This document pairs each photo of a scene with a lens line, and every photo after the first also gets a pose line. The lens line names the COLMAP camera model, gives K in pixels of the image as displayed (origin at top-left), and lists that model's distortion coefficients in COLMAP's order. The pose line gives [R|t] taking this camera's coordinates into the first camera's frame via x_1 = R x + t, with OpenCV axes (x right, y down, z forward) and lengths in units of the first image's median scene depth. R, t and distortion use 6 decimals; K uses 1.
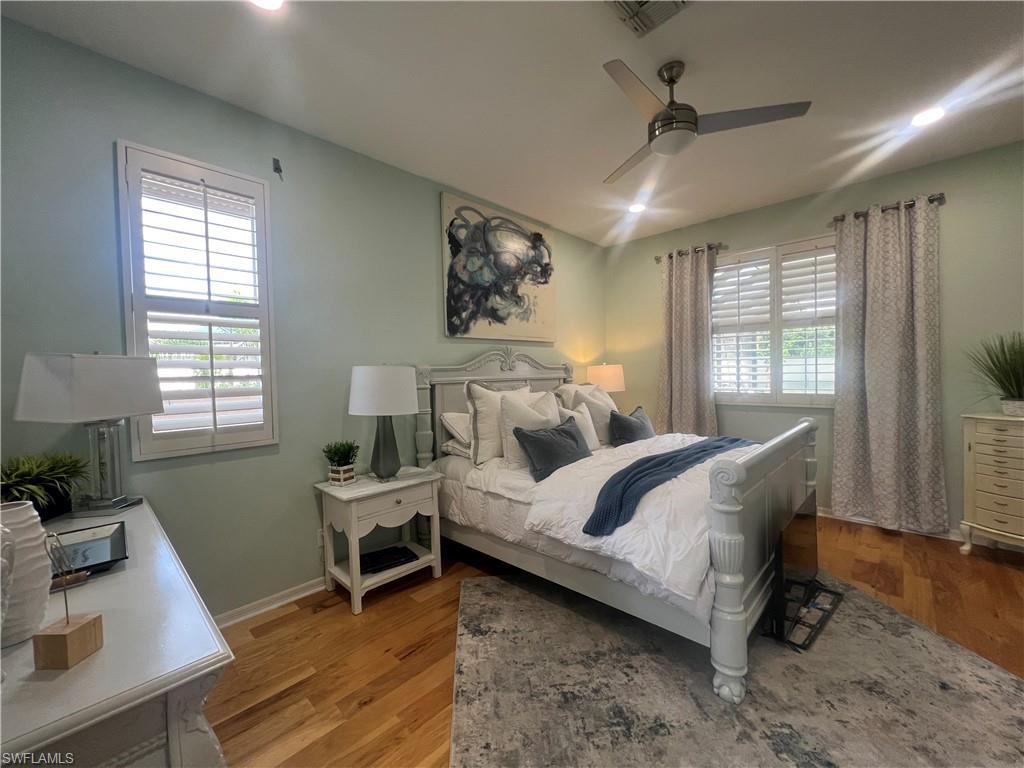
lens RADIAL K [[411.7, 0, 509.7], [0, 411.7, 383.7], [0, 0, 1]] dist [0.000284, -0.000410]
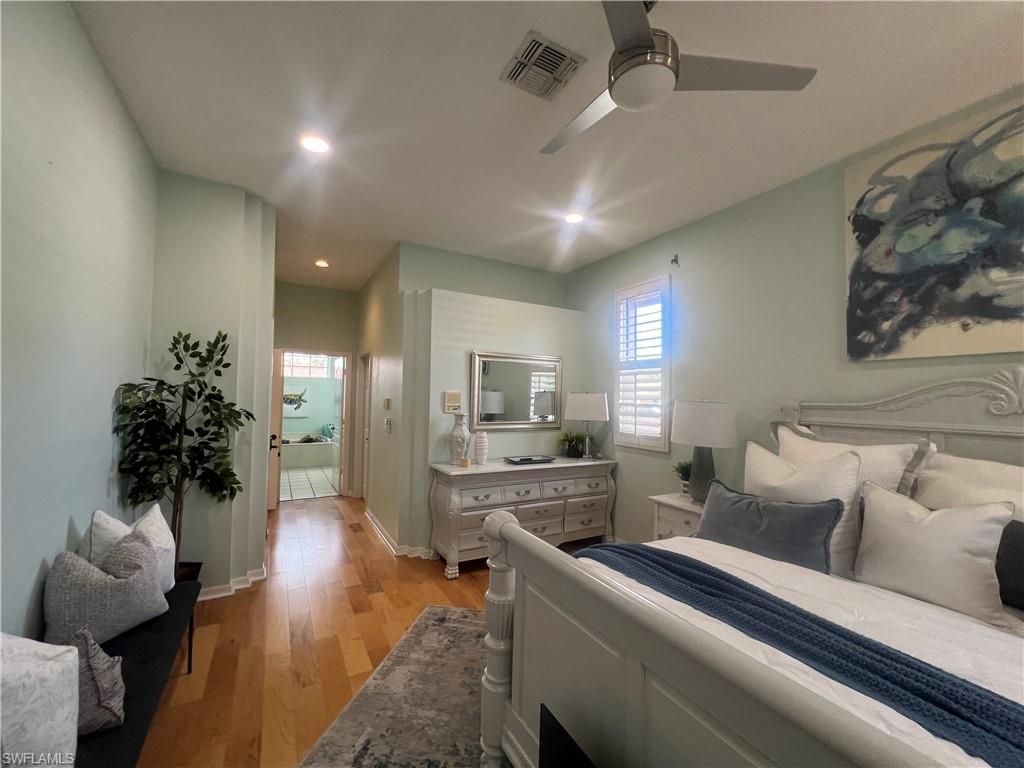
lens RADIAL K [[411.7, 0, 508.9], [0, 411.7, 381.7], [0, 0, 1]] dist [0.000284, -0.000410]
pose [[-0.283398, -0.013088, -0.958913, 0.666501], [-0.033194, 0.999442, -0.003831, -0.053147], [0.958428, 0.030744, -0.283674, 0.593950]]
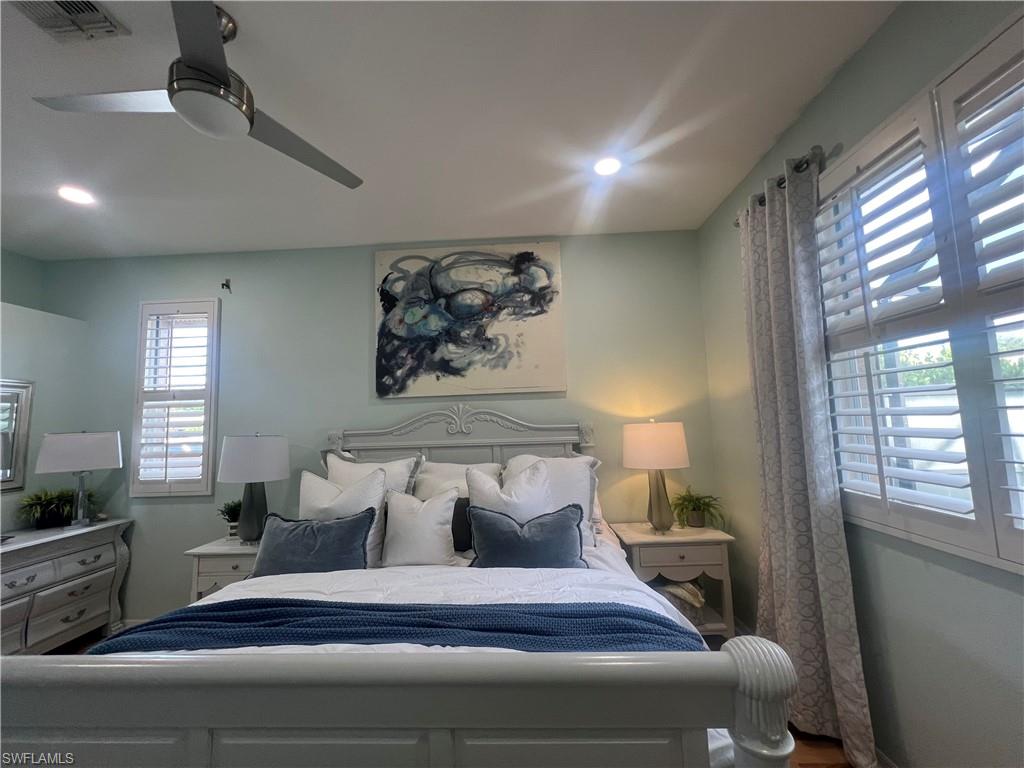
lens RADIAL K [[411.7, 0, 510.2], [0, 411.7, 382.4], [0, 0, 1]] dist [0.000284, -0.000410]
pose [[0.665706, -0.065481, -0.743336, 0.705893], [-0.003615, 0.995848, -0.090962, -0.061973], [0.746205, 0.063242, 0.662705, 0.563580]]
